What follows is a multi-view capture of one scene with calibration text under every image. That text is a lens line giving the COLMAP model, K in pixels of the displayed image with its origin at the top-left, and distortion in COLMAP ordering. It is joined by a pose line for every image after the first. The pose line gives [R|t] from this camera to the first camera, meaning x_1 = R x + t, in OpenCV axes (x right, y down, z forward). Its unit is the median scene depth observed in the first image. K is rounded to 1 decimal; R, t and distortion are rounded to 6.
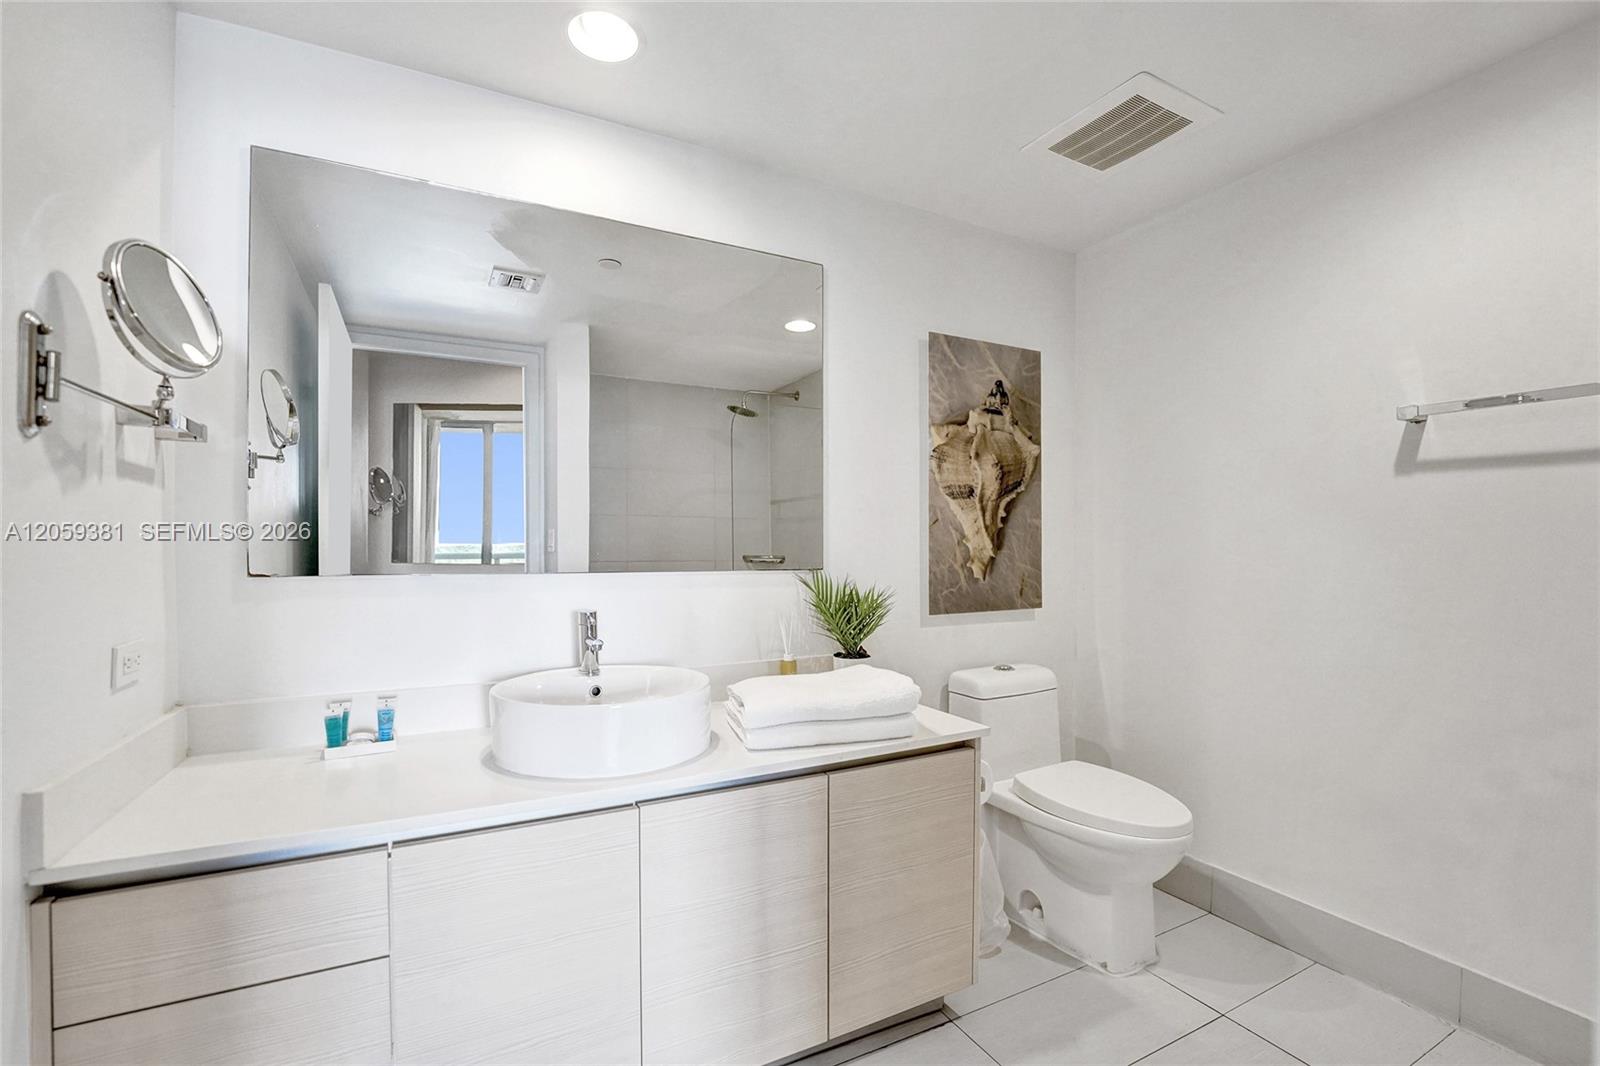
lens RADIAL K [[666.5, 0, 793.5], [0, 666.5, 543.2], [0, 0, 1]] dist [-0.024950, -0.000296]
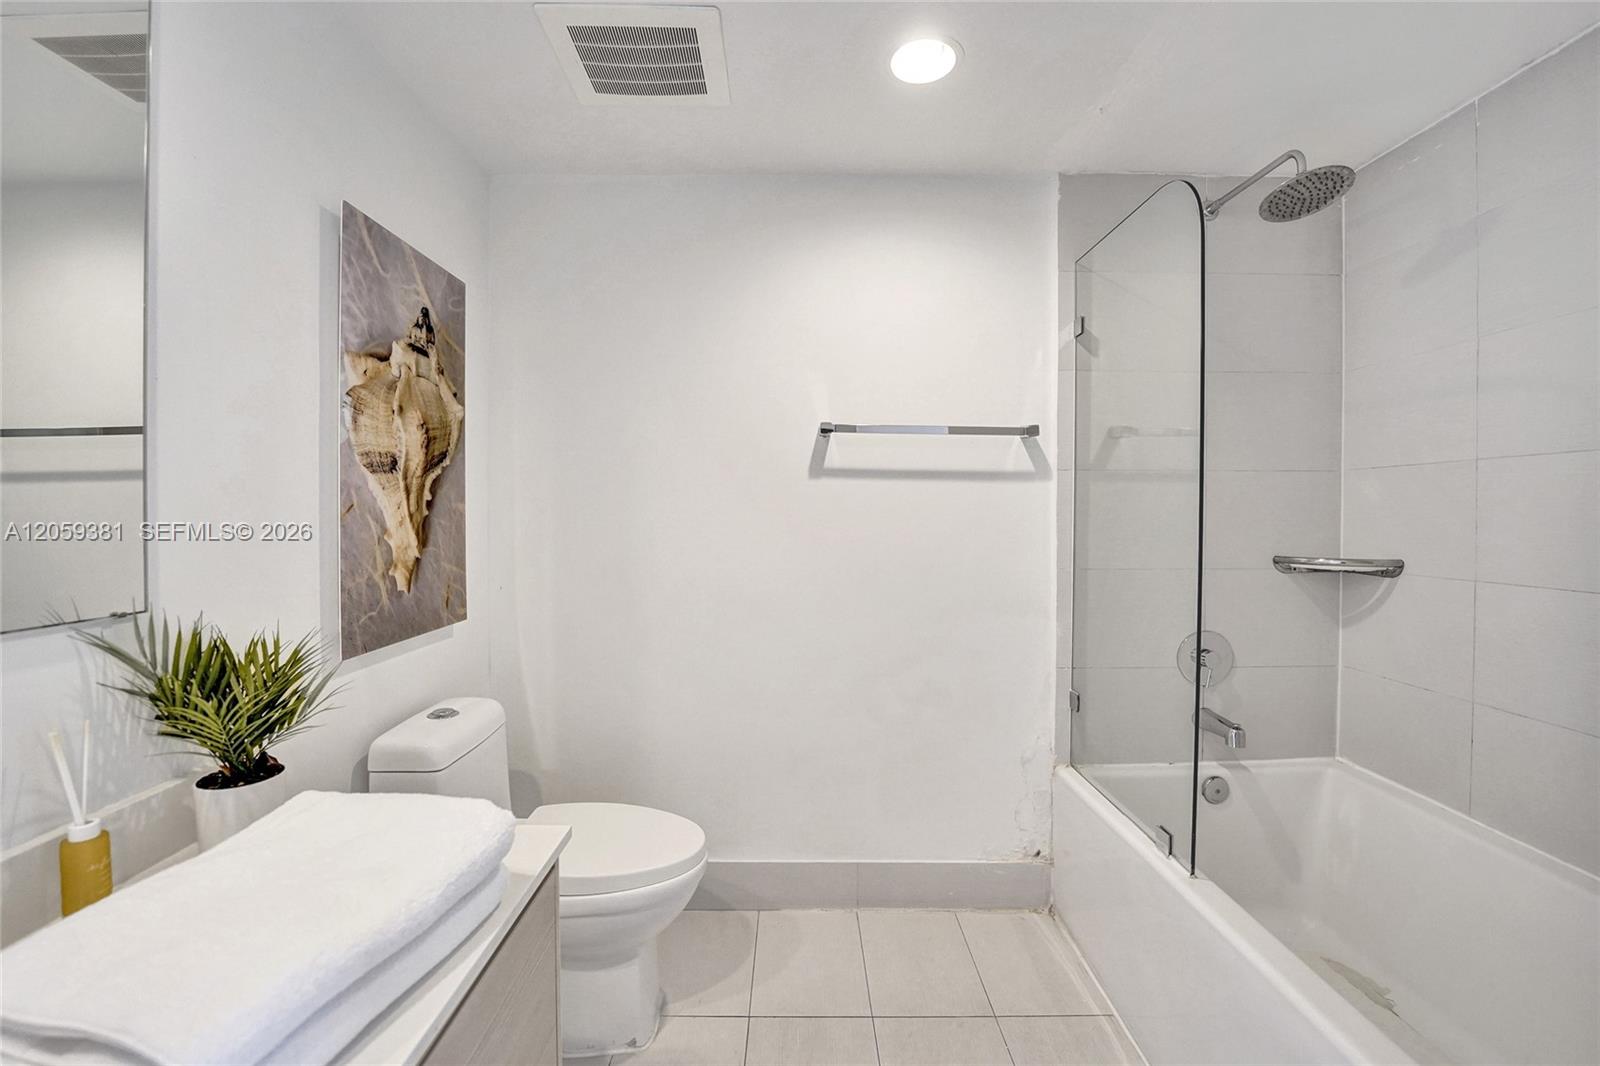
lens RADIAL K [[666.5, 0, 801.0], [0, 666.5, 517.0], [0, 0, 1]] dist [-0.024950, -0.000296]
pose [[0.468568, -0.002505, 0.883424, -0.129159], [-0.006539, 0.999959, 0.006303, -0.030182], [-0.883403, -0.008730, 0.468533, 0.327940]]
